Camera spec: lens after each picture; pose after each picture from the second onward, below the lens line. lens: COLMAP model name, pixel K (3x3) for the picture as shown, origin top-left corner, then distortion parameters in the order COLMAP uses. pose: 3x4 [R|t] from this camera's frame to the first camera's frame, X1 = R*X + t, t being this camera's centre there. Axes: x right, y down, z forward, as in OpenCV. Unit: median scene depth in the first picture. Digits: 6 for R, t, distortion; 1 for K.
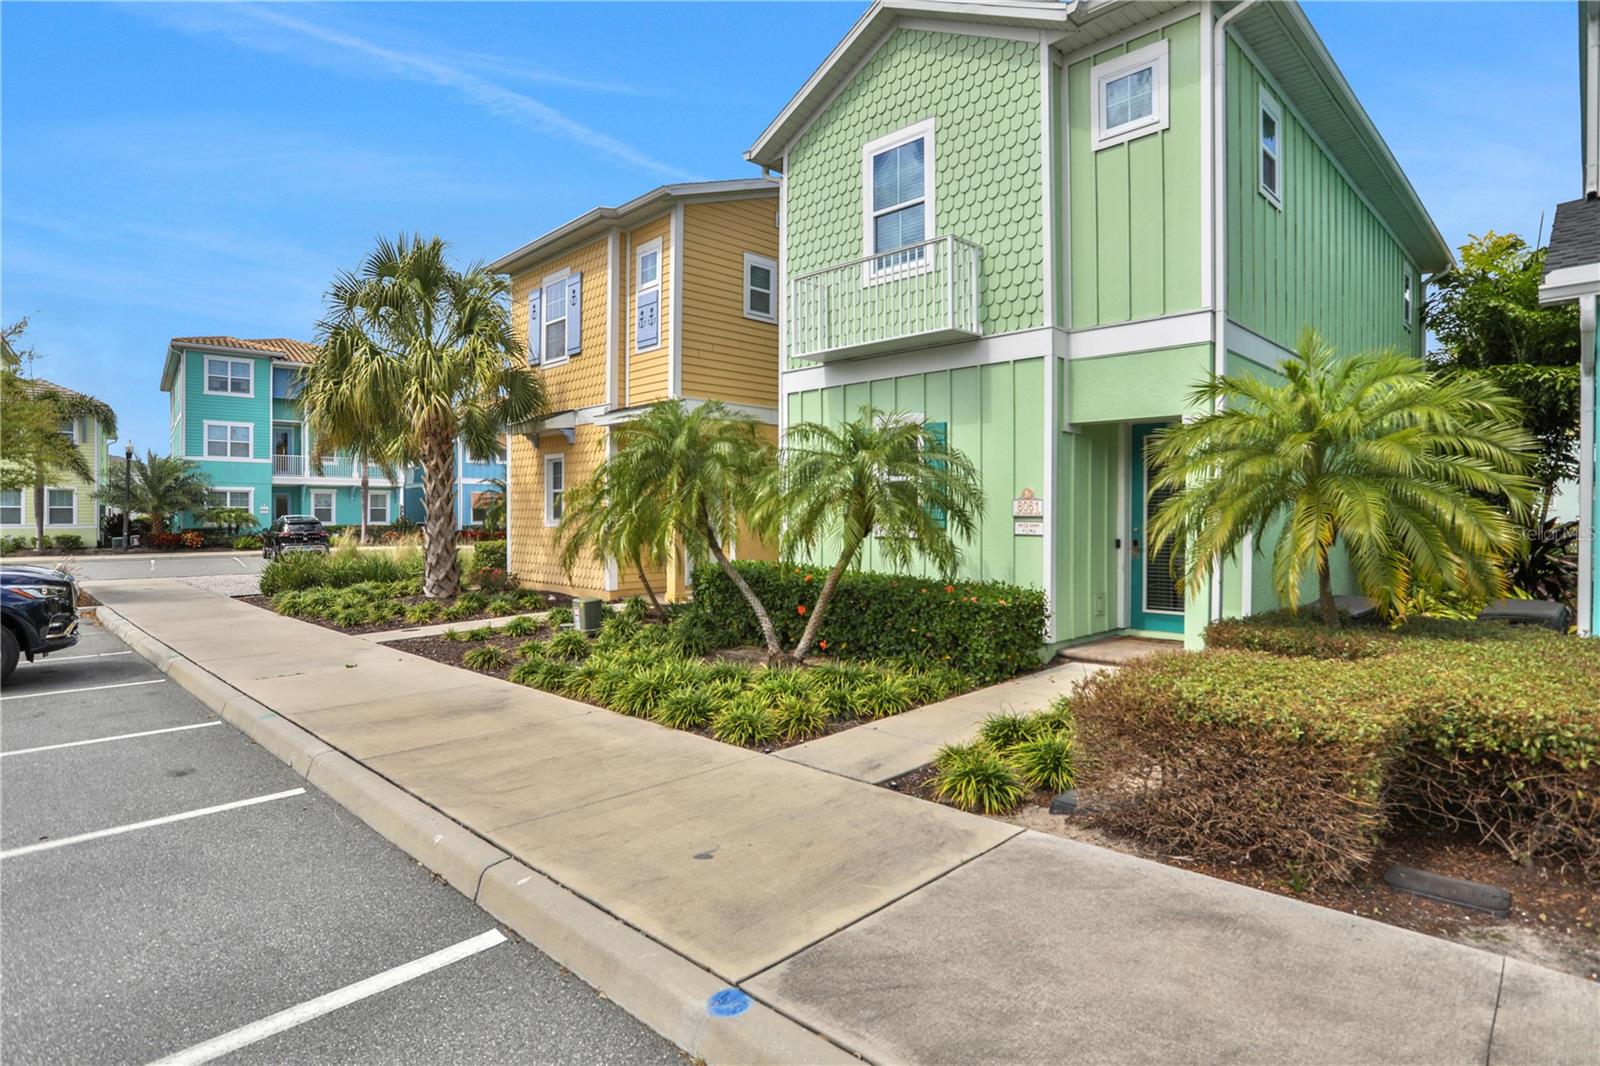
lens RADIAL K [[767.3, 0, 791.4], [0, 767.3, 515.2], [0, 0, 1]] dist [-0.061272, 0.029408]
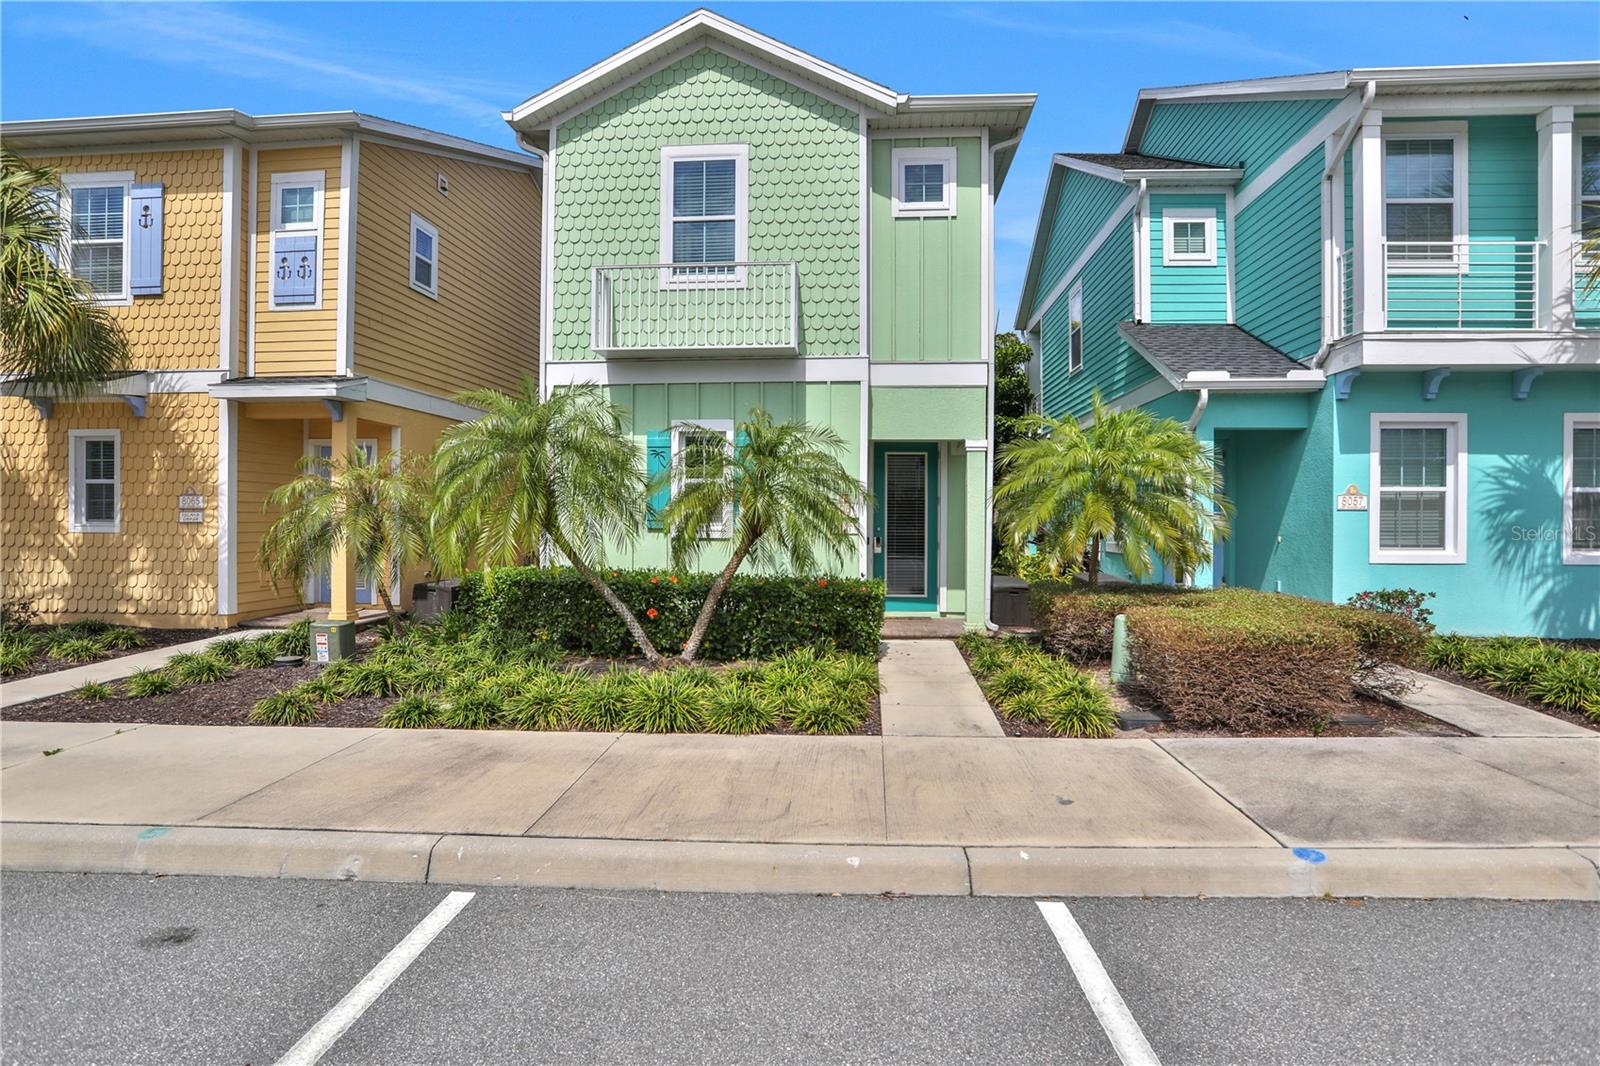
lens RADIAL K [[767.3, 0, 791.4], [0, 767.3, 515.2], [0, 0, 1]] dist [-0.061272, 0.029408]
pose [[0.792501, 0.004507, 0.609853, -0.453222], [-0.001400, 0.999983, -0.005572, 0.003762], [-0.609868, 0.003562, 0.792495, 0.125386]]
